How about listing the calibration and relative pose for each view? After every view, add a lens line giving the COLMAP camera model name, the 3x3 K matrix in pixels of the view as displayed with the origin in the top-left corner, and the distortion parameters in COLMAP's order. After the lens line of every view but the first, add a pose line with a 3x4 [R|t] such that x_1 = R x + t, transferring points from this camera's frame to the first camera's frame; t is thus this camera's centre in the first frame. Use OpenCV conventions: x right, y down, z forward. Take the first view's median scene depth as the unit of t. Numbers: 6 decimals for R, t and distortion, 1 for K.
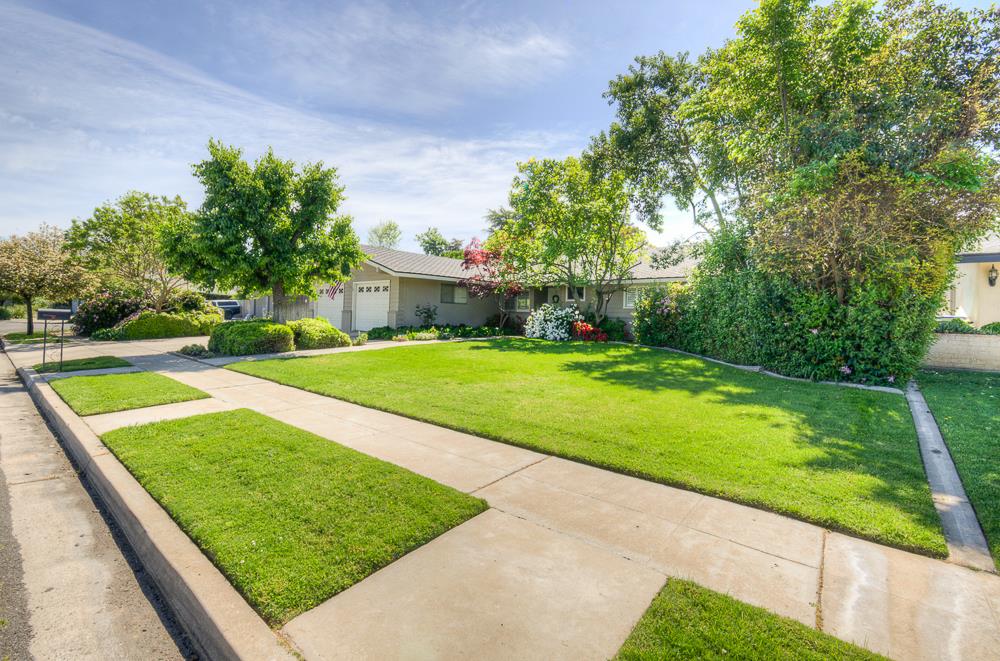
lens RADIAL K [[426.1, 0, 455.9], [0, 426.1, 310.3], [0, 0, 1]] dist [0.001590, 0.000153]
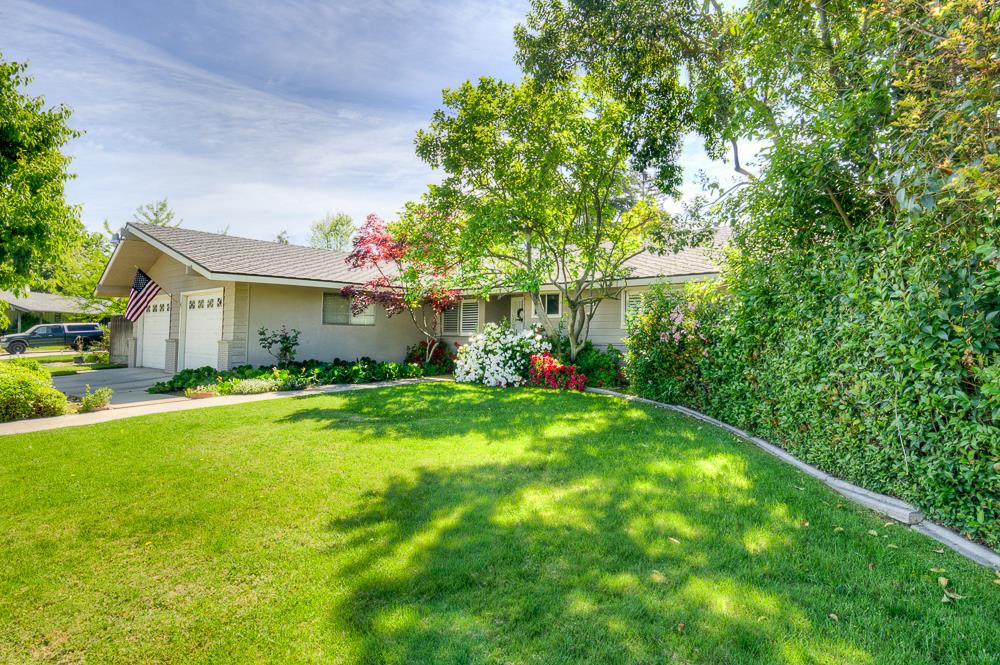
lens RADIAL K [[443.4, 0, 500.0], [0, 443.4, 332.5], [0, 0, 1]] dist [-0.001784, -0.000164]
pose [[0.999867, -0.016156, -0.002327, 0.295322], [0.016187, 0.999767, 0.014296, -0.014590], [0.002096, -0.014332, 0.999895, 0.494913]]
